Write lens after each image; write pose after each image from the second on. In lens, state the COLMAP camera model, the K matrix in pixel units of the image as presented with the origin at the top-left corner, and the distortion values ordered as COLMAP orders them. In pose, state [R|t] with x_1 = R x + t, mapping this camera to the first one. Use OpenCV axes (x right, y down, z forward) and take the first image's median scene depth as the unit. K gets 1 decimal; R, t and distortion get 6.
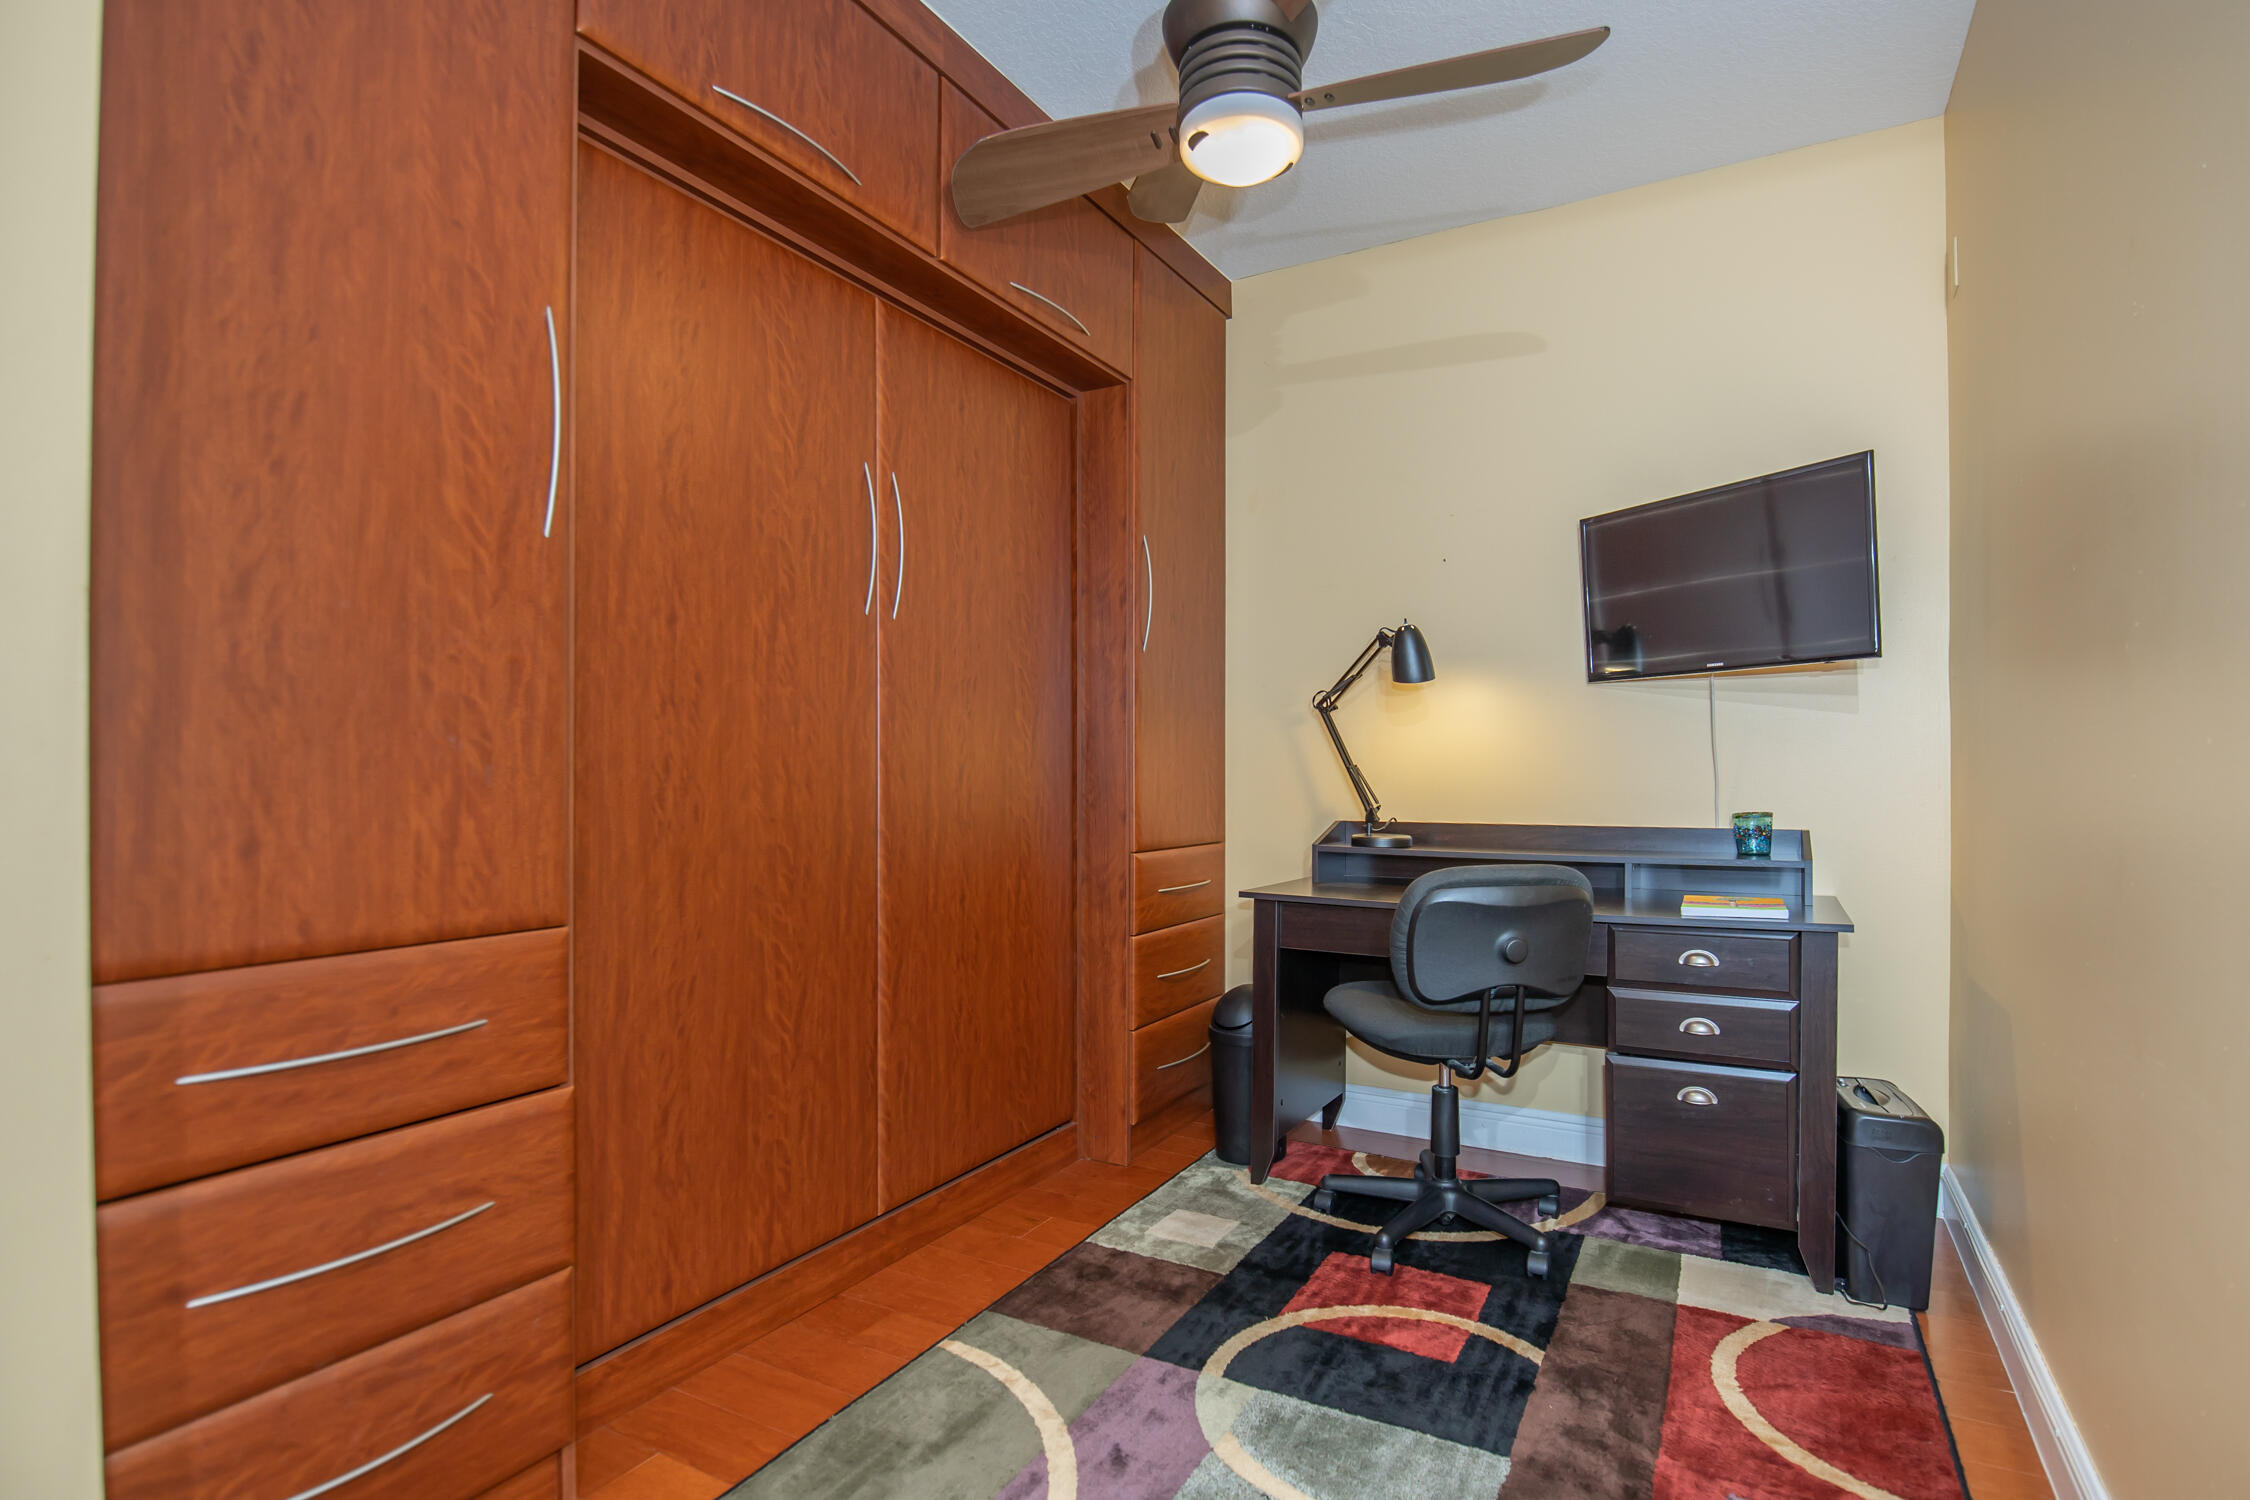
lens RADIAL K [[1074.9, 0, 1133.0], [0, 1074.9, 758.6], [0, 0, 1]] dist [0.005021, 0.000121]
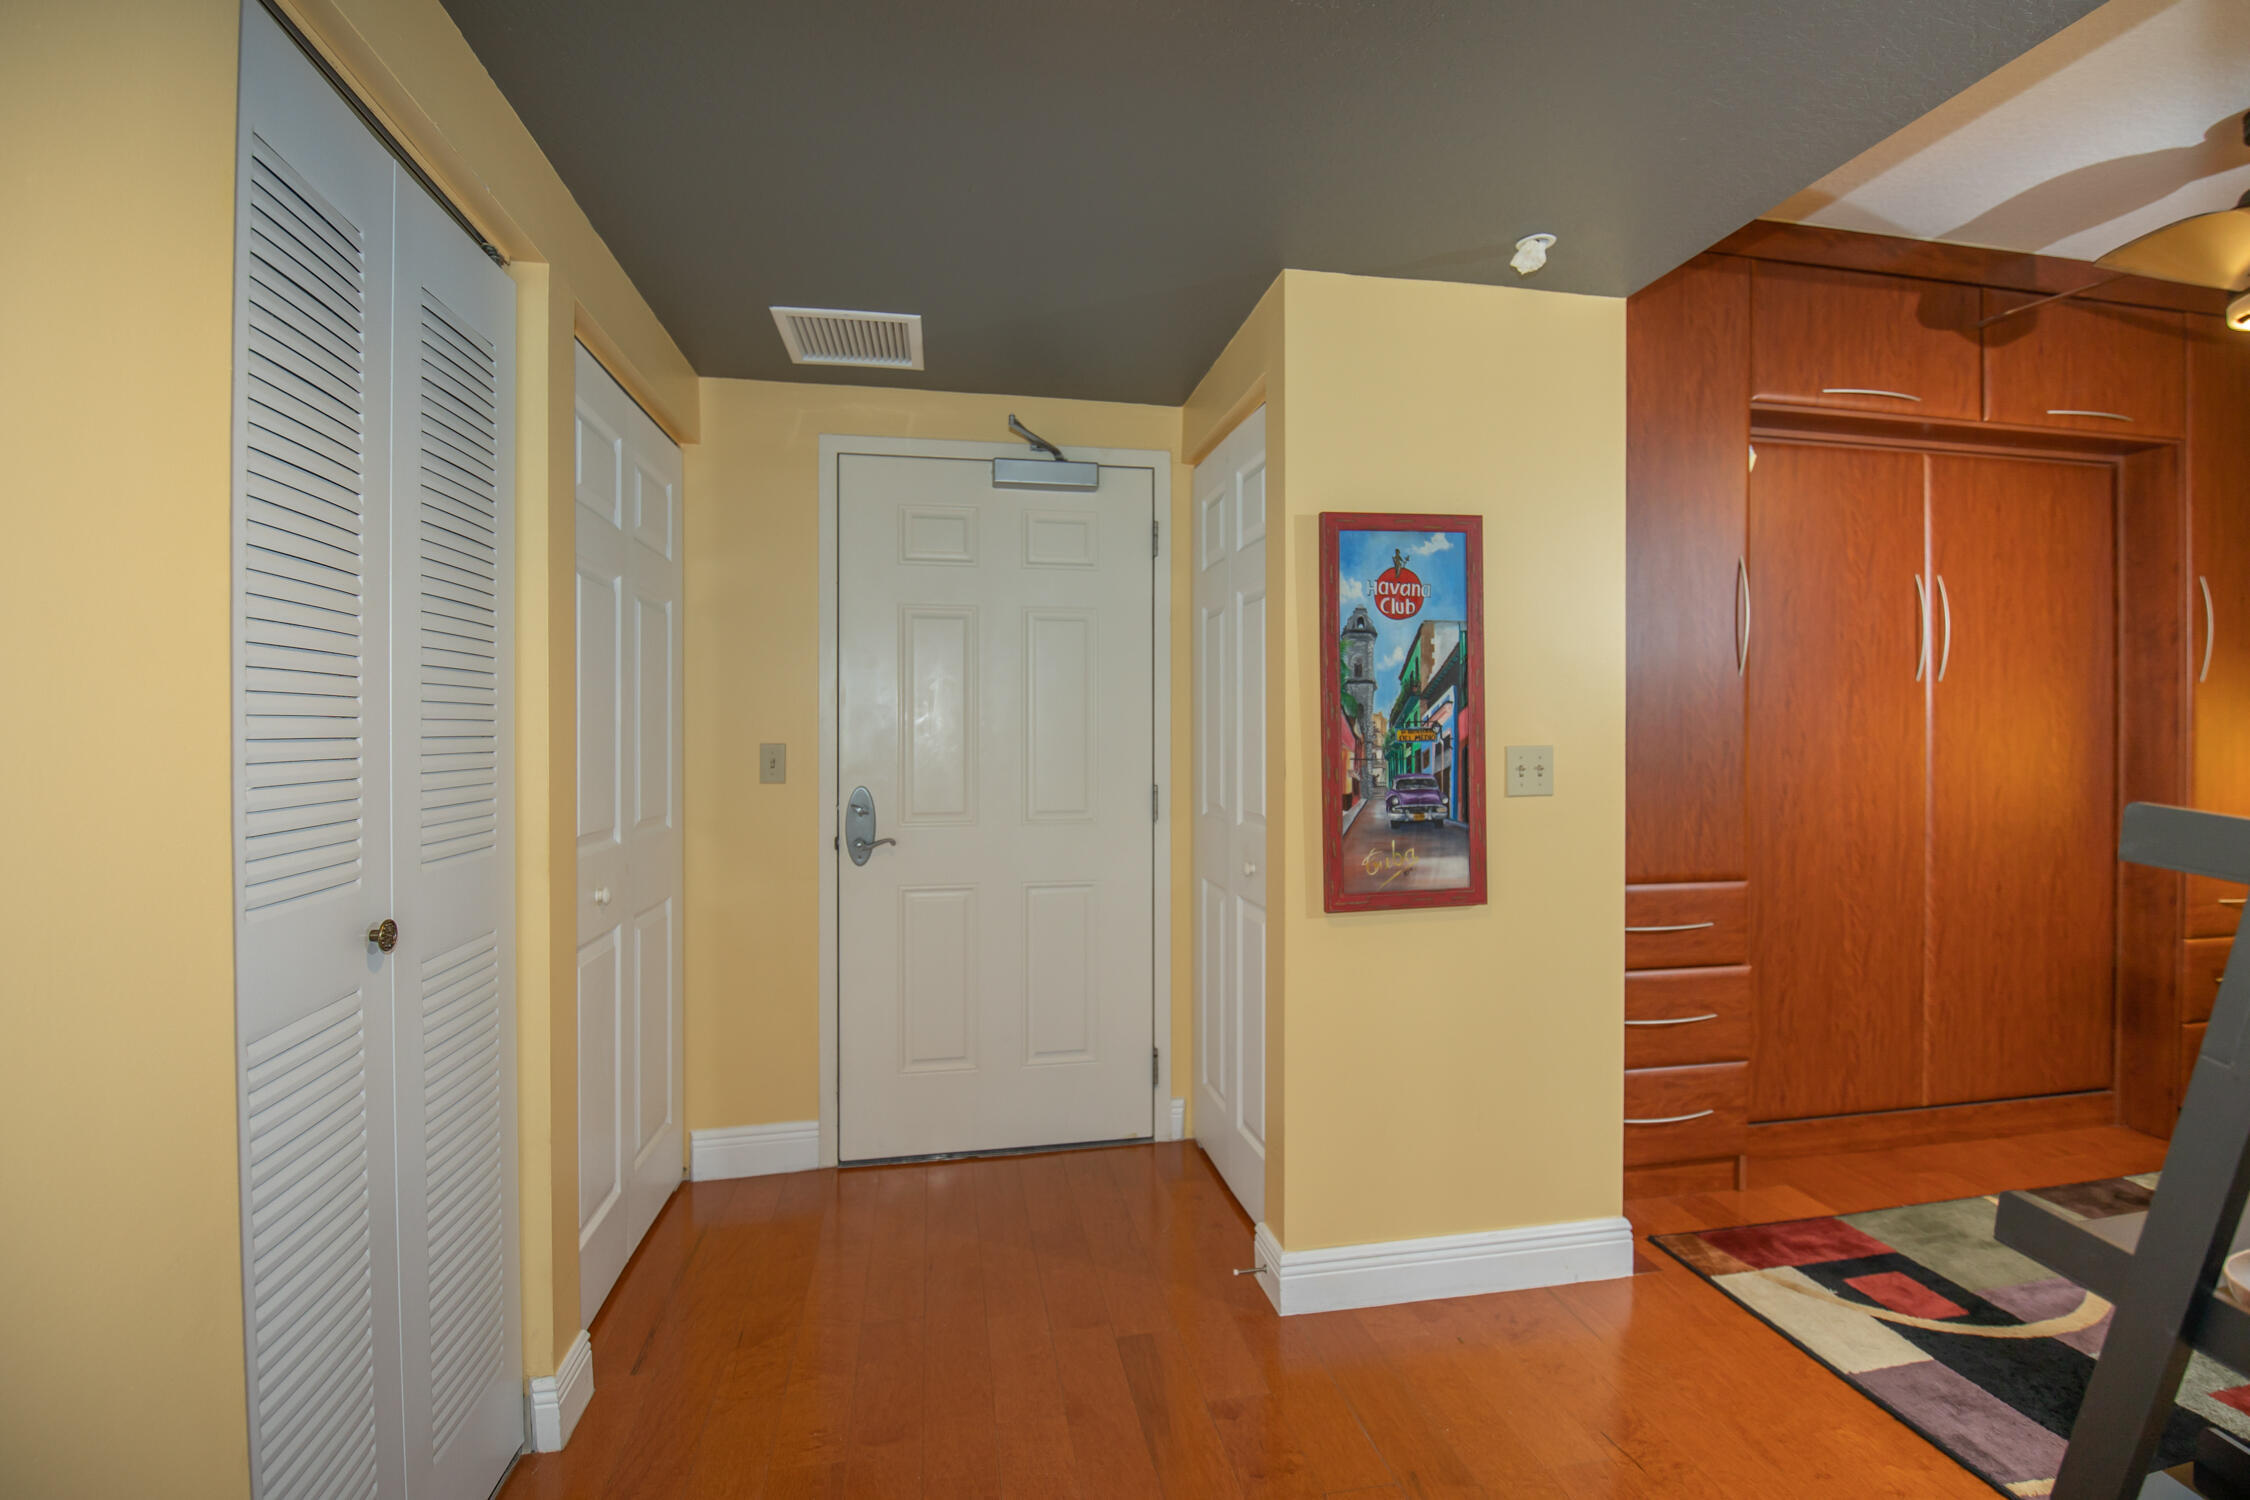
lens RADIAL K [[987.1, 0, 1131.9], [0, 987.1, 717.5], [0, 0, 1]] dist [-0.015597, -0.003126]
pose [[0.664332, 0.002087, -0.747435, 0.027022], [0.001439, 0.999991, 0.004072, -0.095367], [0.747436, -0.003781, 0.664323, -0.650791]]
